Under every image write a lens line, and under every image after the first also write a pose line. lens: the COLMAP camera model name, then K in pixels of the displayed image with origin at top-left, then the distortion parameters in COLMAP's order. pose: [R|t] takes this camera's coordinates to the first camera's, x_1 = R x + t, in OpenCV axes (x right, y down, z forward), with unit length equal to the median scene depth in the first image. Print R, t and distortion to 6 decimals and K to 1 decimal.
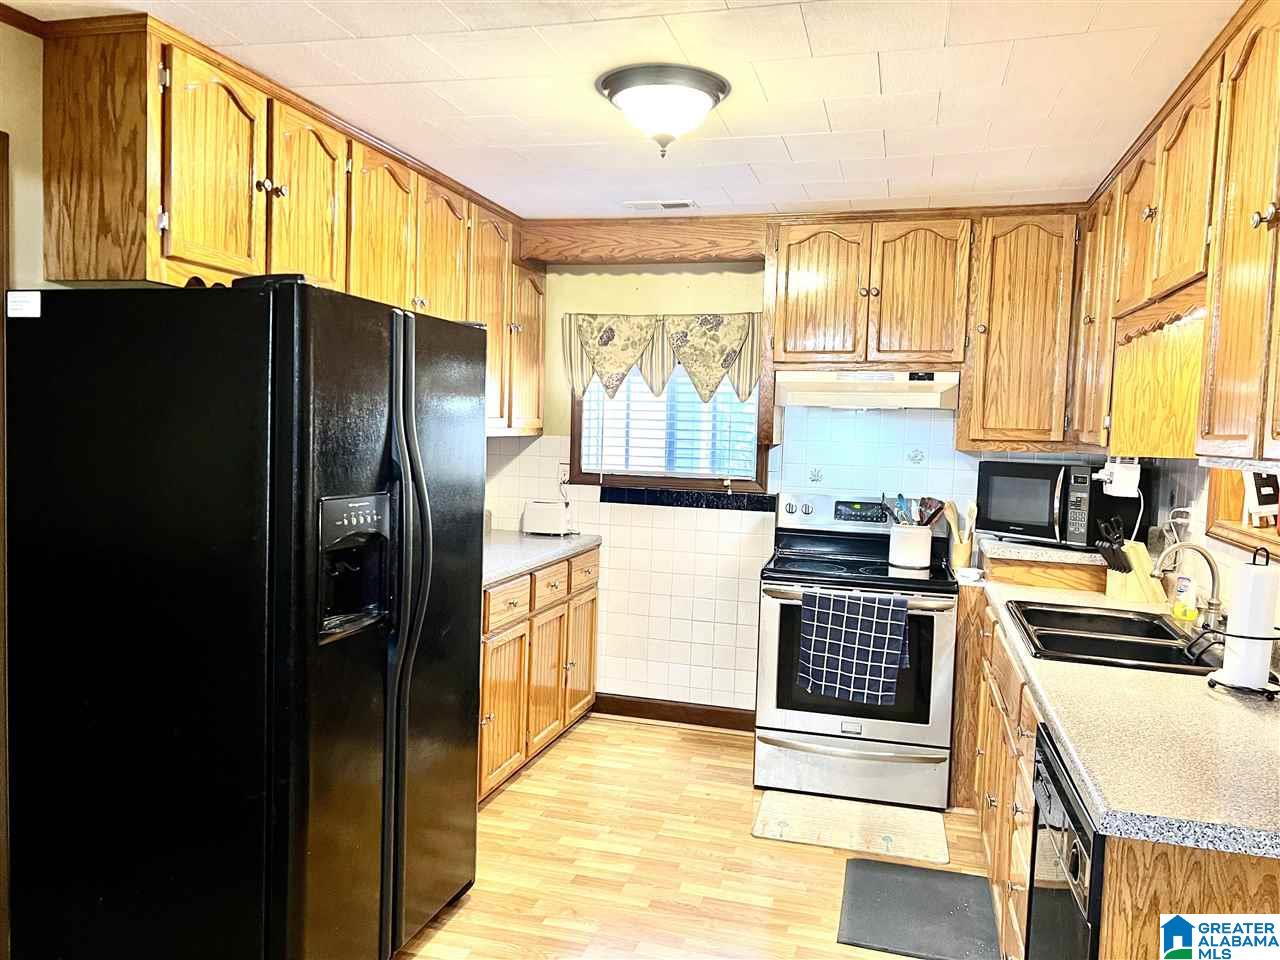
lens RADIAL K [[955.9, 0, 631.9], [0, 955.9, 481.1], [0, 0, 1]] dist [0.046390, -0.062187]
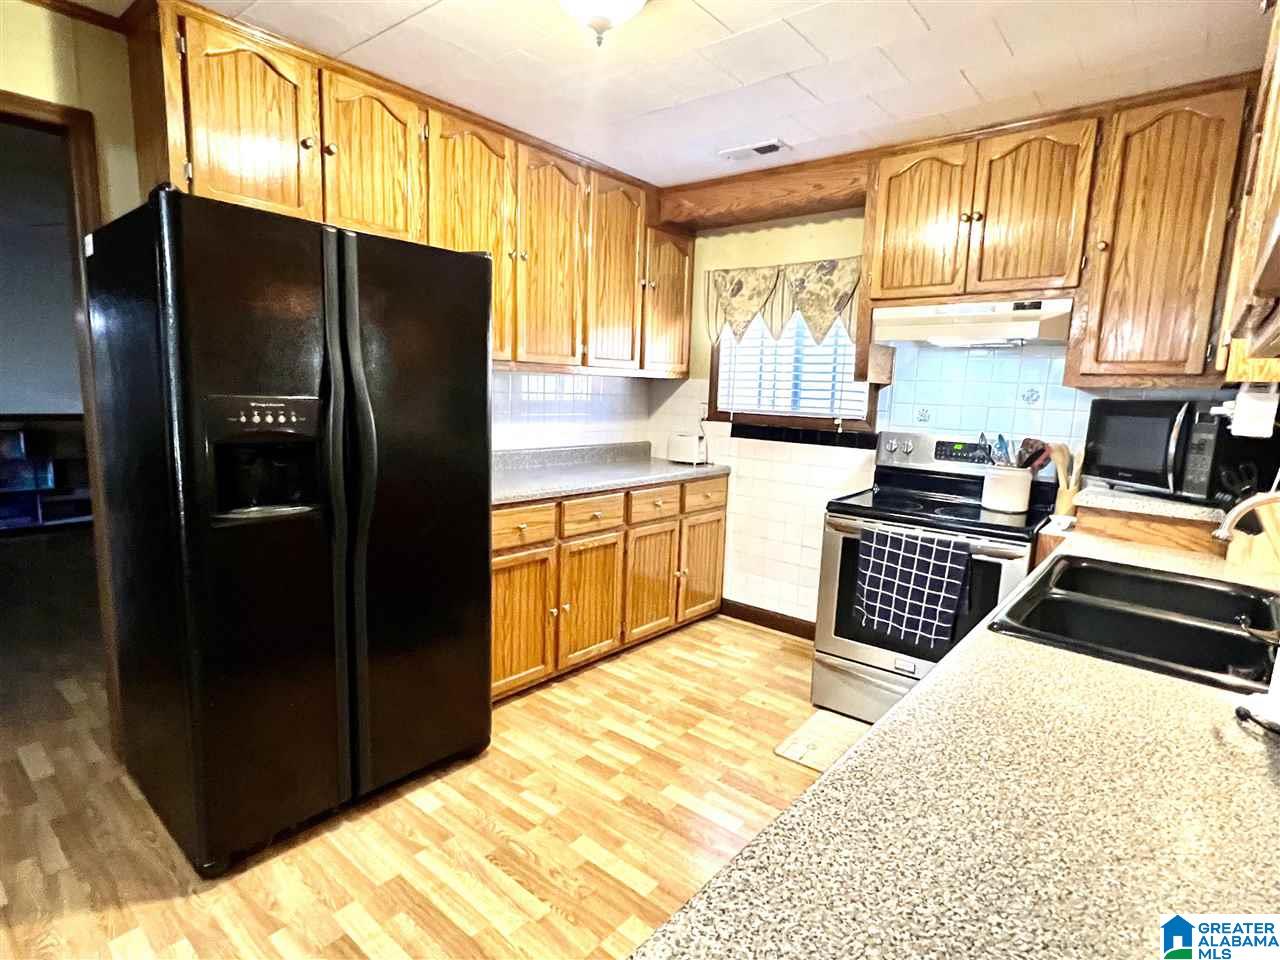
lens RADIAL K [[665.8, 0, 645.0], [0, 665.8, 486.2], [0, 0, 1]] dist [-0.007104, 0.002794]
pose [[0.914387, 0.061444, -0.400152, 0.258974], [-0.031161, 0.996165, 0.081759, 0.025315], [0.403641, -0.062290, 0.912795, 0.290906]]
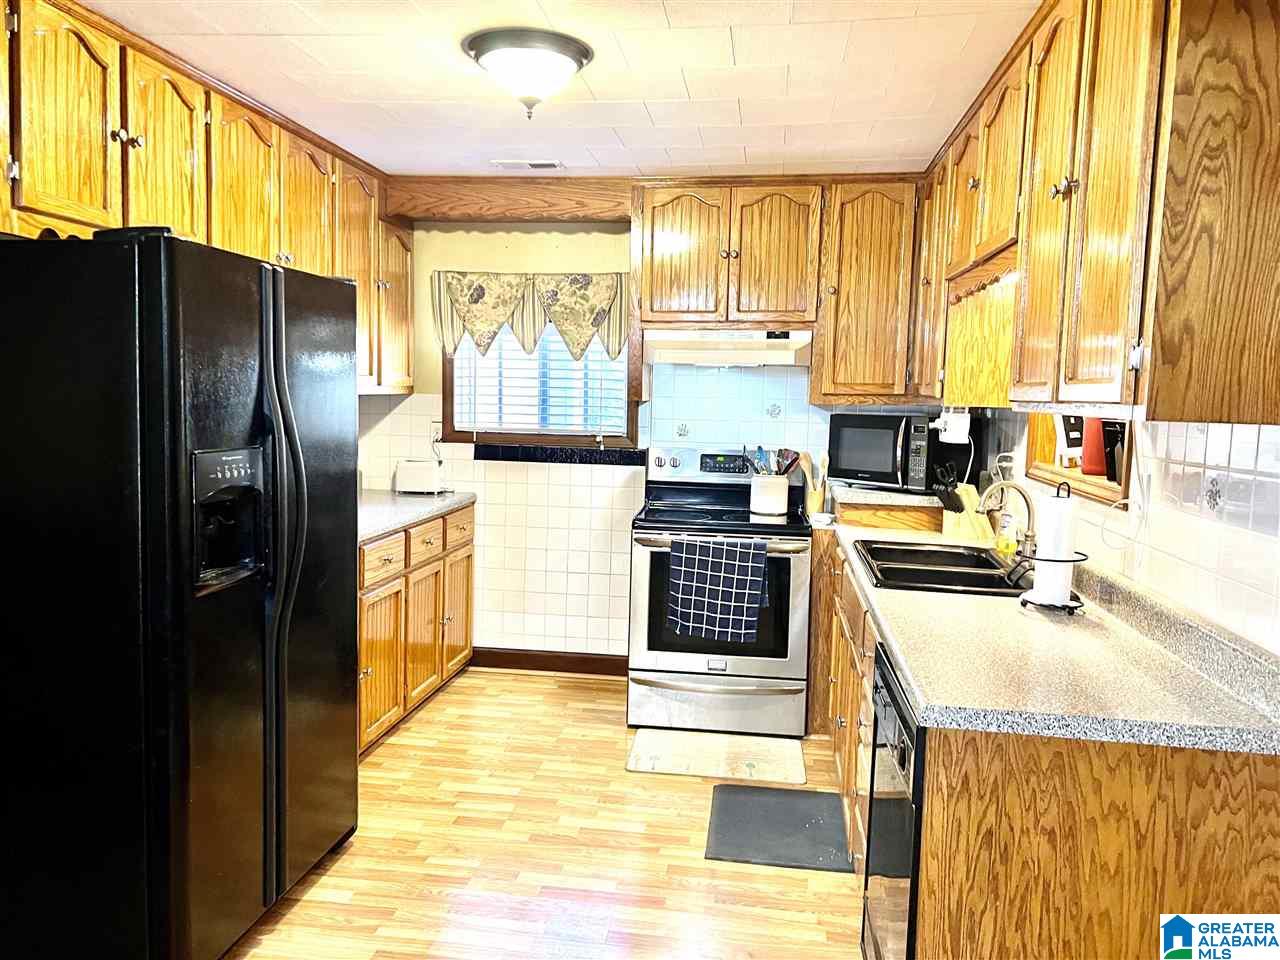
lens RADIAL K [[955.9, 0, 634.3], [0, 955.9, 471.0], [0, 0, 1]] dist [0.046390, -0.062187]
pose [[0.990788, -0.018966, 0.134087, -0.001221], [0.015105, 0.999443, 0.029749, 0.008788], [-0.134576, -0.027450, 0.990523, -0.035483]]
